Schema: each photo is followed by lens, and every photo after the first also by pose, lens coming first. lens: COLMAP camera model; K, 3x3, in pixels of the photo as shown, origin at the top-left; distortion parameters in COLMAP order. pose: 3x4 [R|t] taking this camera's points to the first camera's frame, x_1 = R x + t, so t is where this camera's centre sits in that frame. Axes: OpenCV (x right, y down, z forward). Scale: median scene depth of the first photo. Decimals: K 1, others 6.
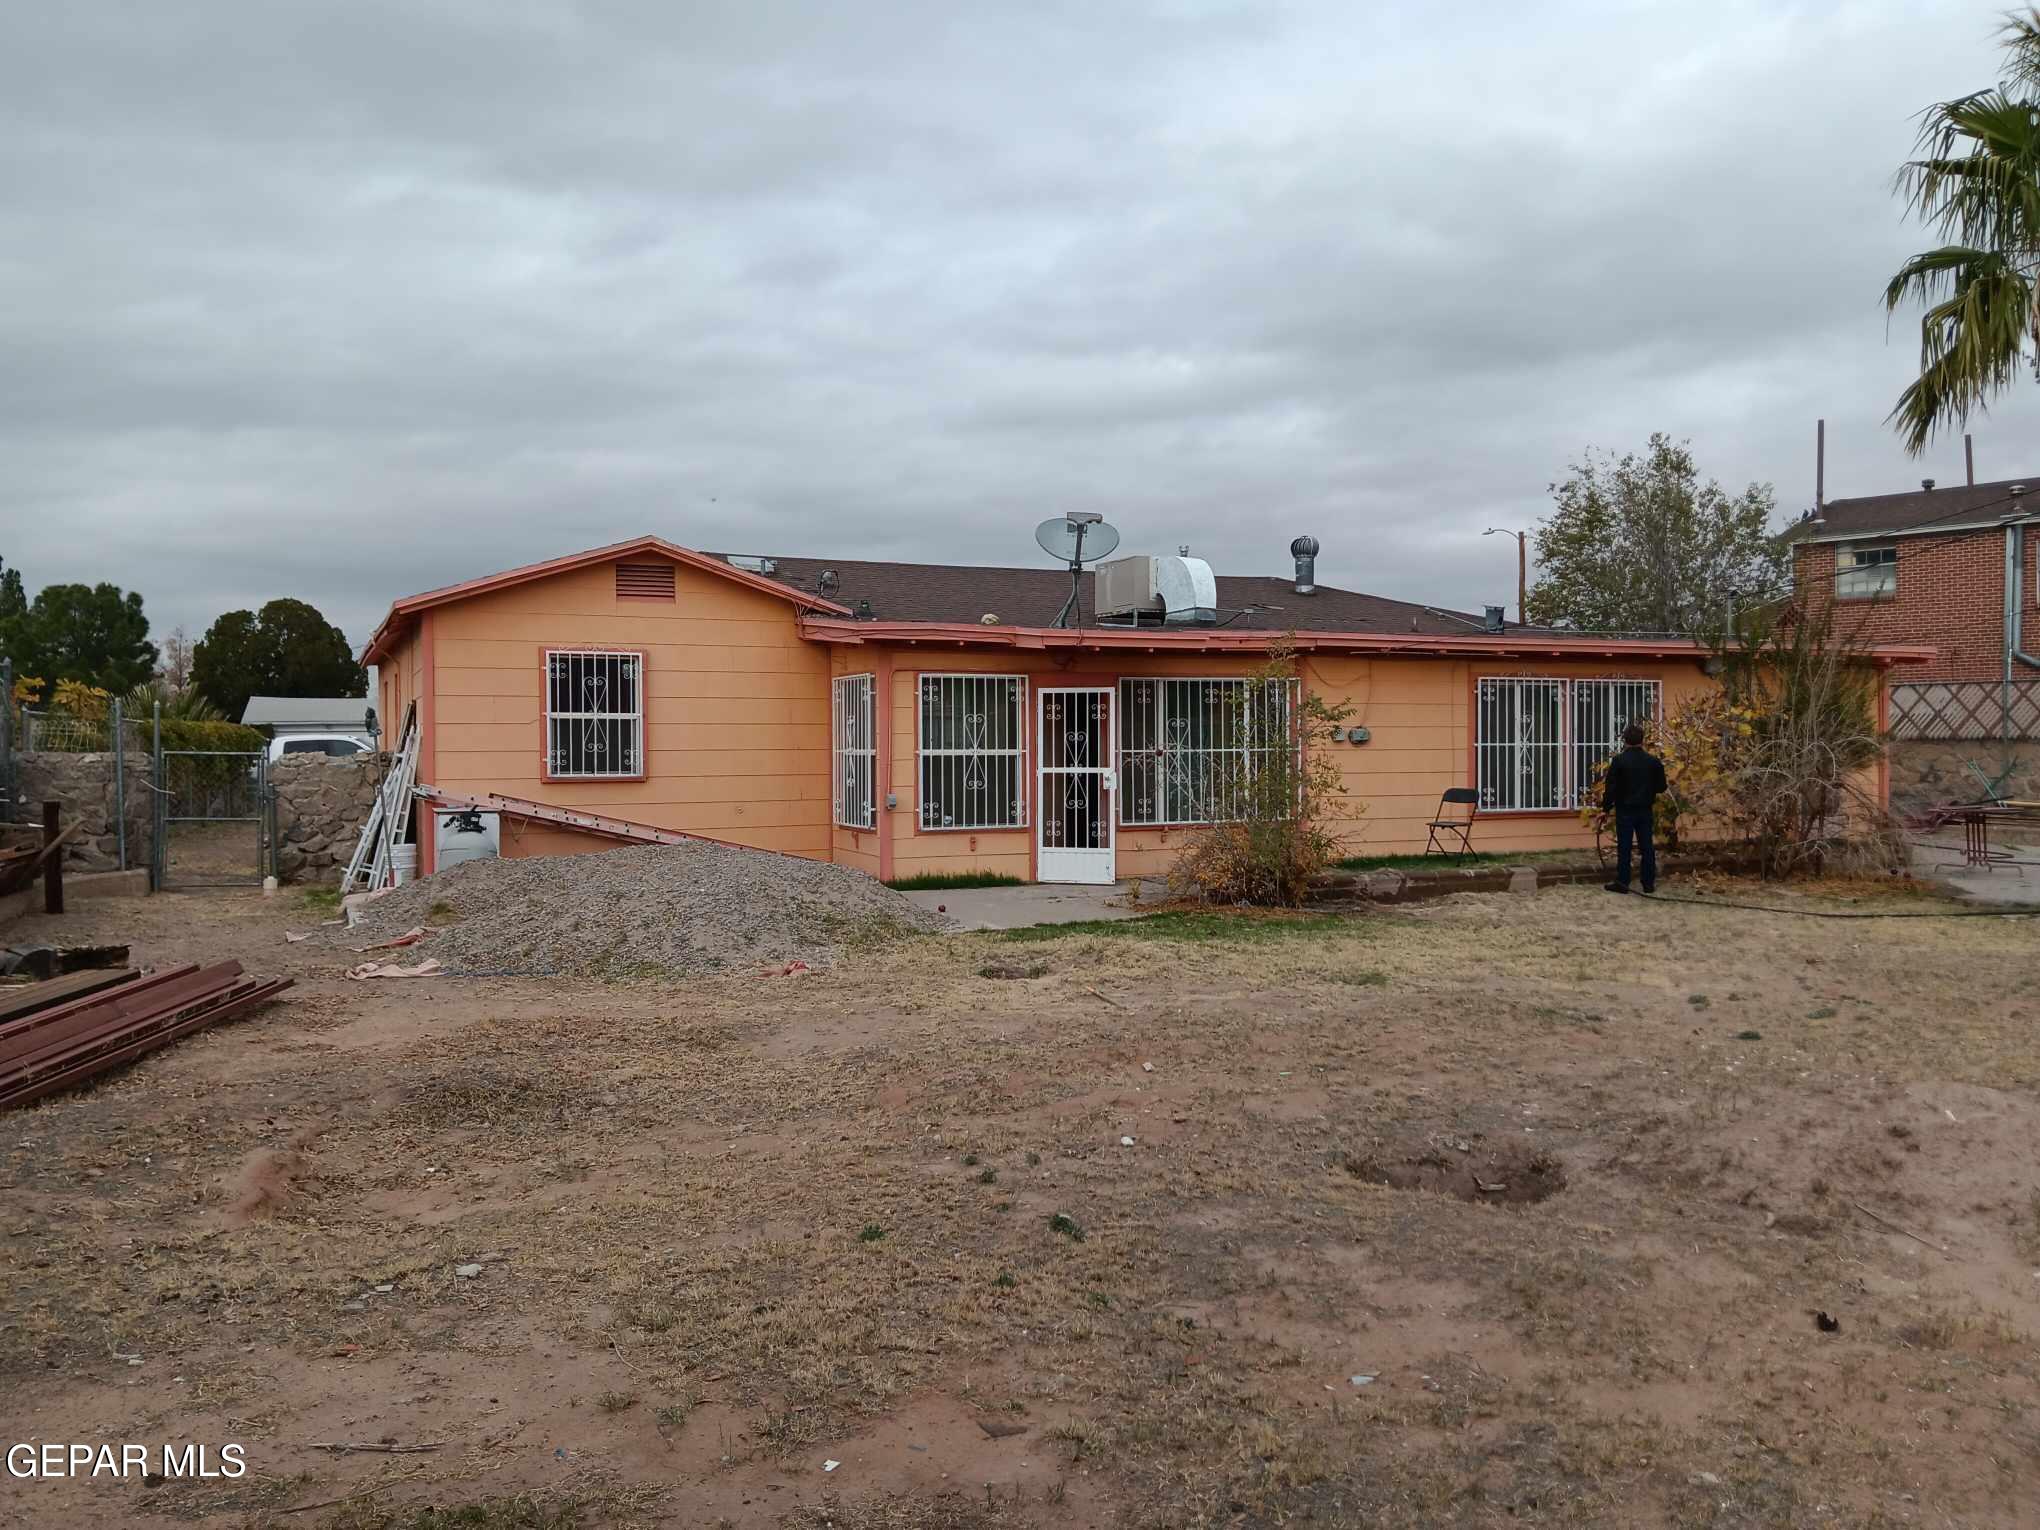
lens RADIAL K [[1606.3, 0, 1020.0], [0, 1606.3, 765.0], [0, 0, 1]] dist [0.037877, -0.052841]
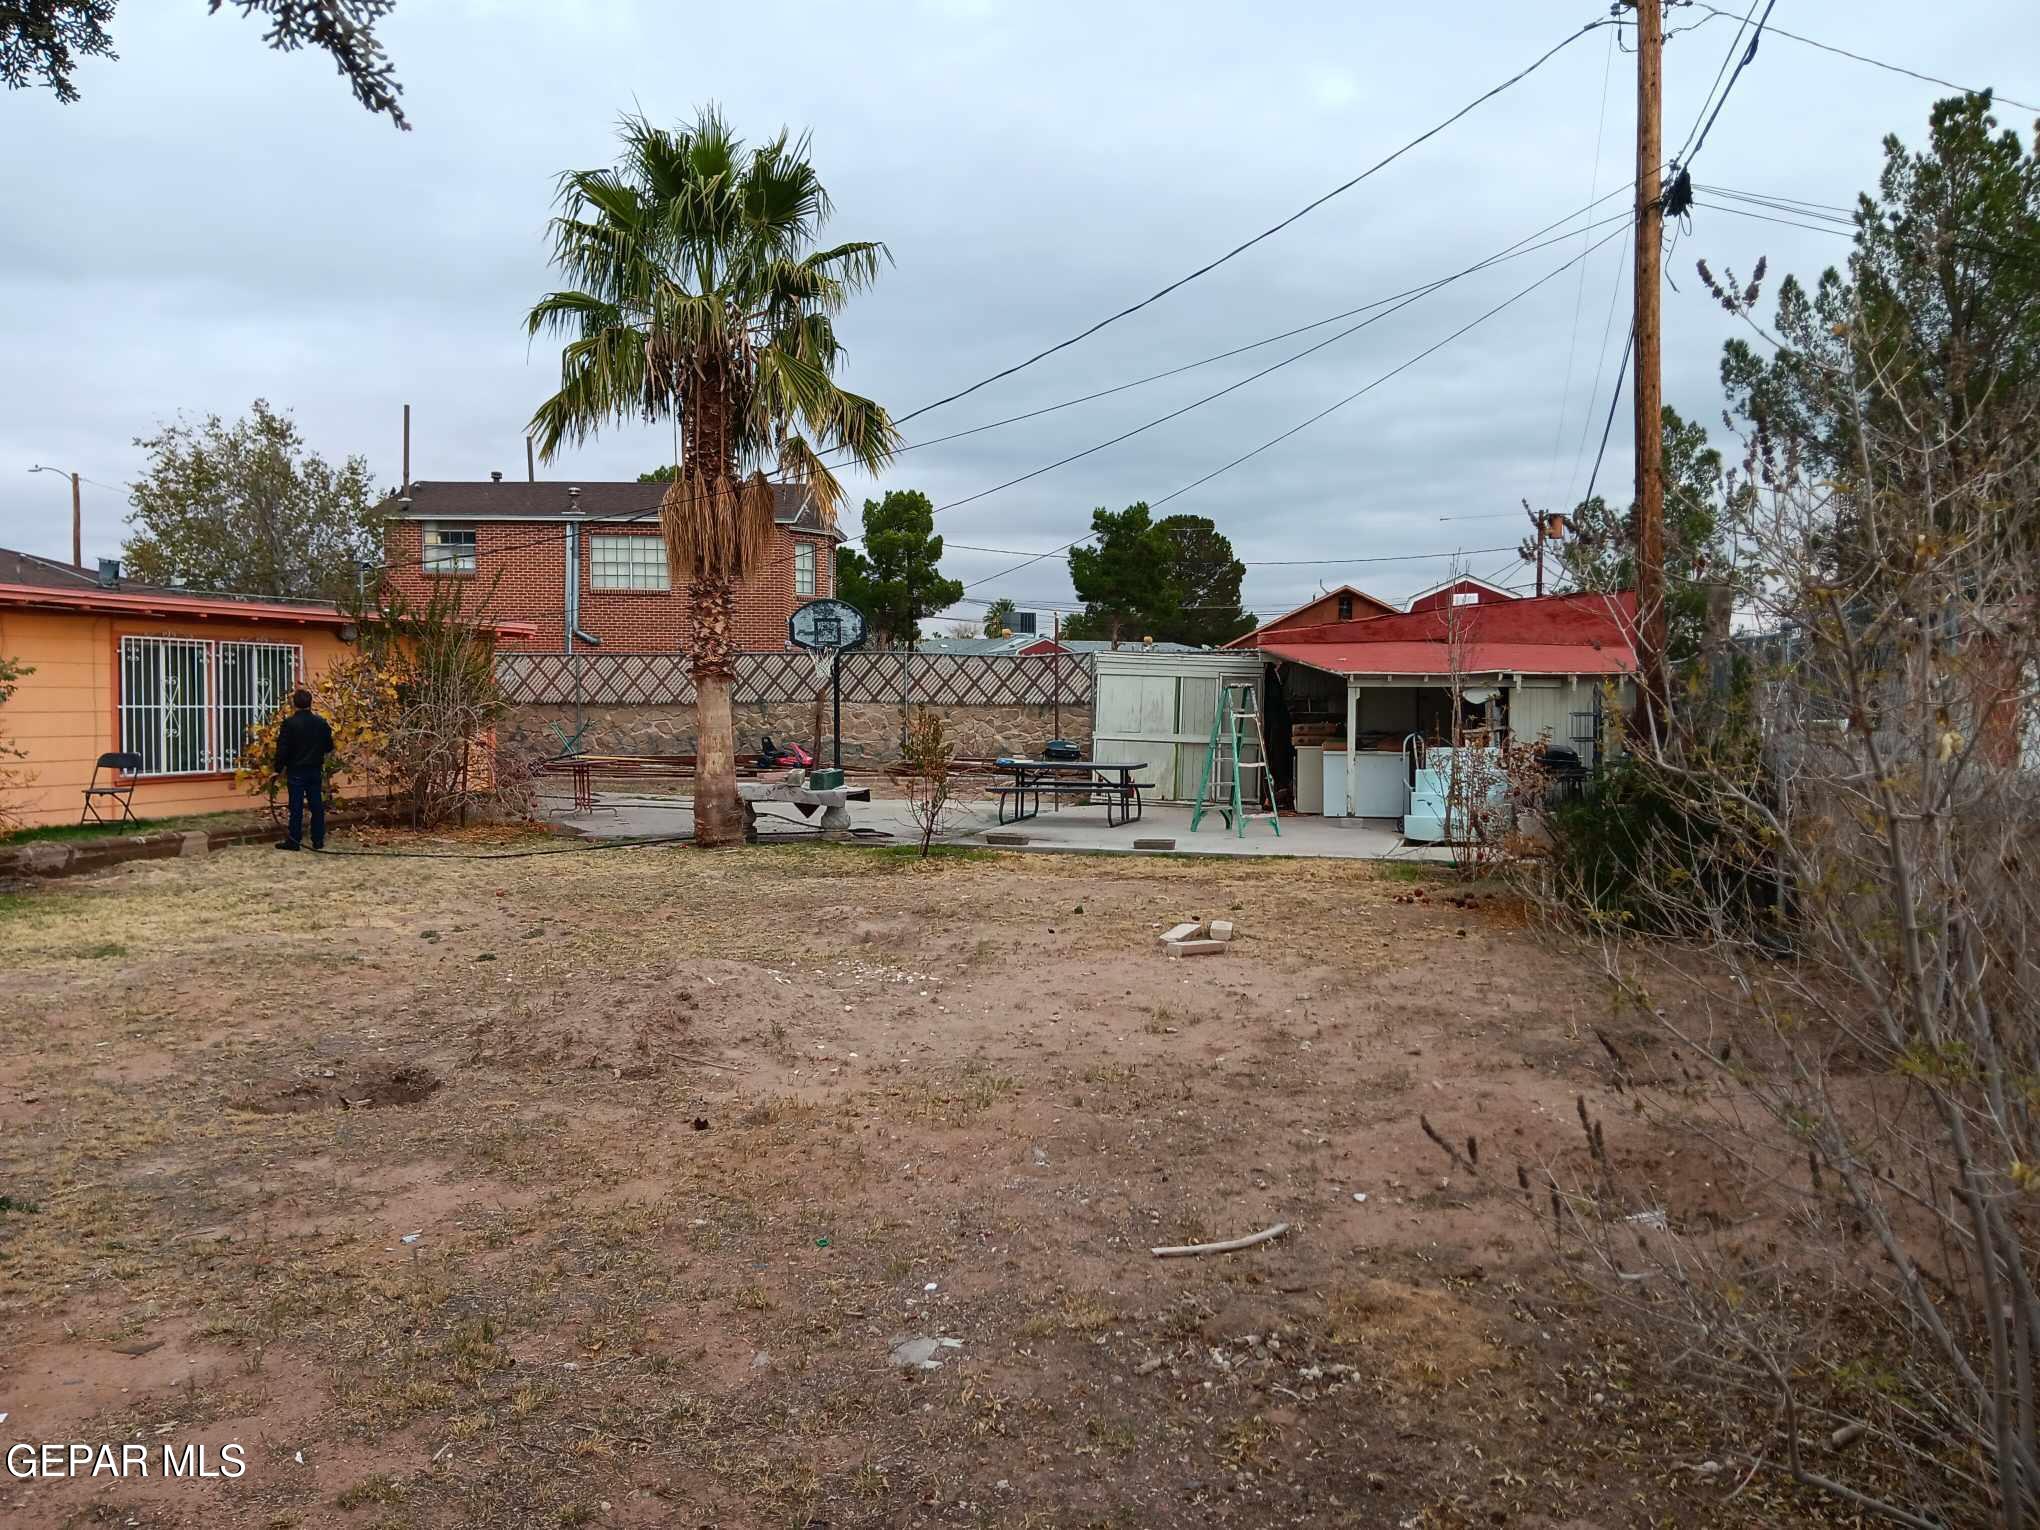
lens RADIAL K [[1606.3, 0, 1020.0], [0, 1606.3, 765.0], [0, 0, 1]] dist [0.037877, -0.052841]
pose [[0.657957, -0.024144, 0.752668, -0.097680], [0.006317, 0.999628, 0.026544, -0.000242], [-0.753029, -0.012711, 0.657865, -0.032740]]
